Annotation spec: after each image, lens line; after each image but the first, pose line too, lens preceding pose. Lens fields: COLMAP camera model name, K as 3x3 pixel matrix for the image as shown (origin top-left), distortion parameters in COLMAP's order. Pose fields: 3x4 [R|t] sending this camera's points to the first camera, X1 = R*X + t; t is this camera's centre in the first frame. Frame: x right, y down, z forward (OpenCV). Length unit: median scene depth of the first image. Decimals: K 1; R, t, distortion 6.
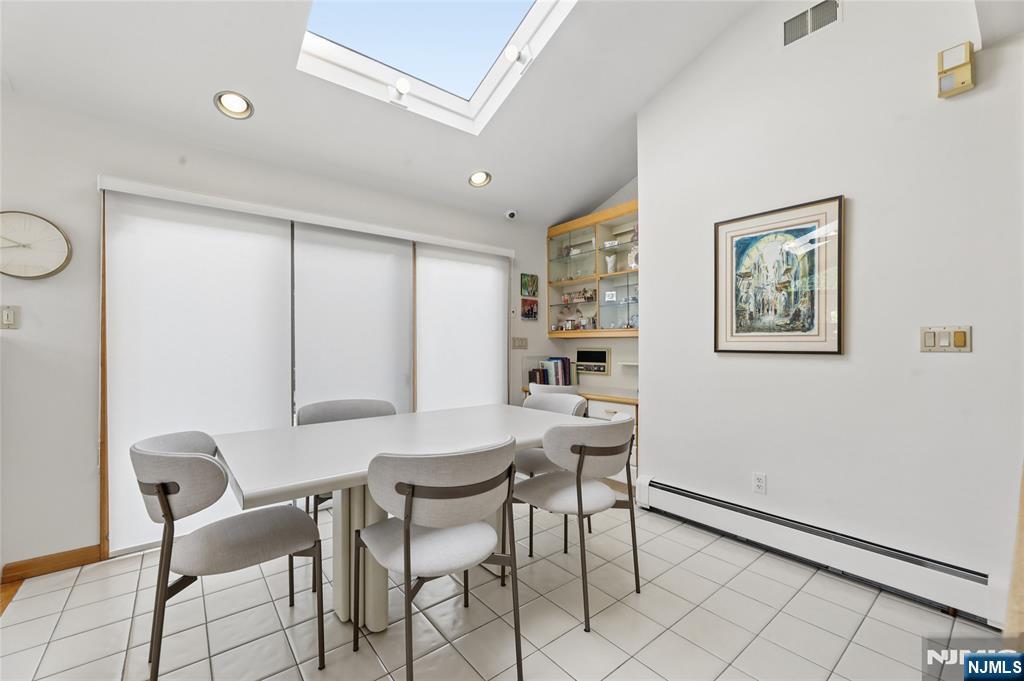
lens RADIAL K [[417.6, 0, 512.0], [0, 417.6, 344.6], [0, 0, 1]] dist [-0.001677, -0.000128]
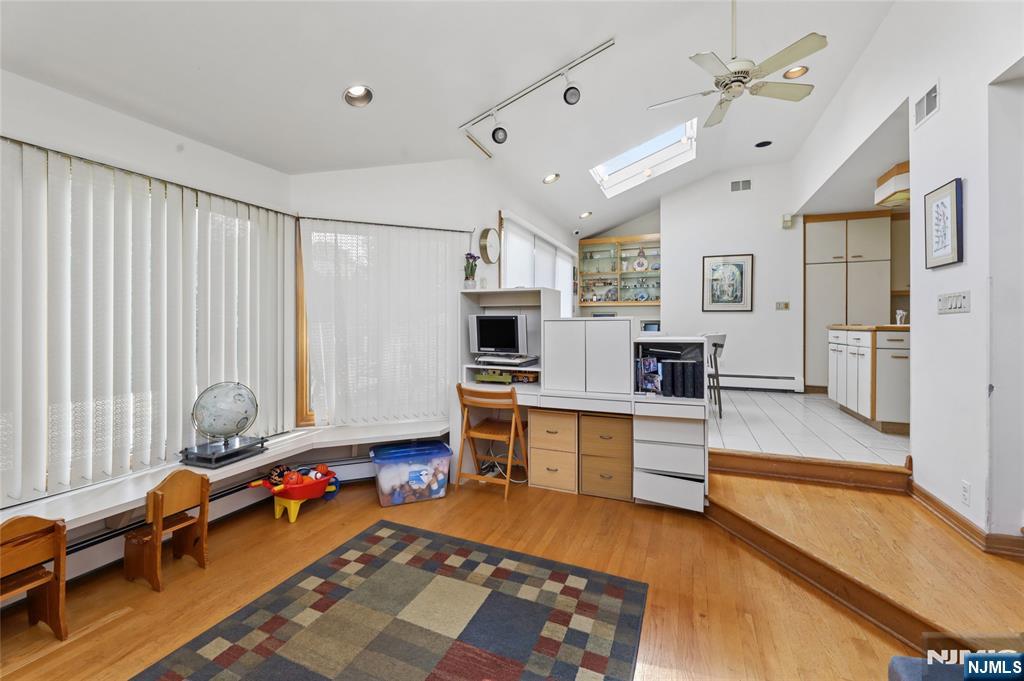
lens RADIAL K [[417.6, 0, 519.3], [0, 417.6, 324.8], [0, 0, 1]] dist [-0.001677, -0.000128]
pose [[0.869599, 0.001982, 0.493755, -1.706273], [-0.001333, 0.999998, -0.001667, 0.106625], [-0.493758, 0.000791, 0.869599, -0.570583]]
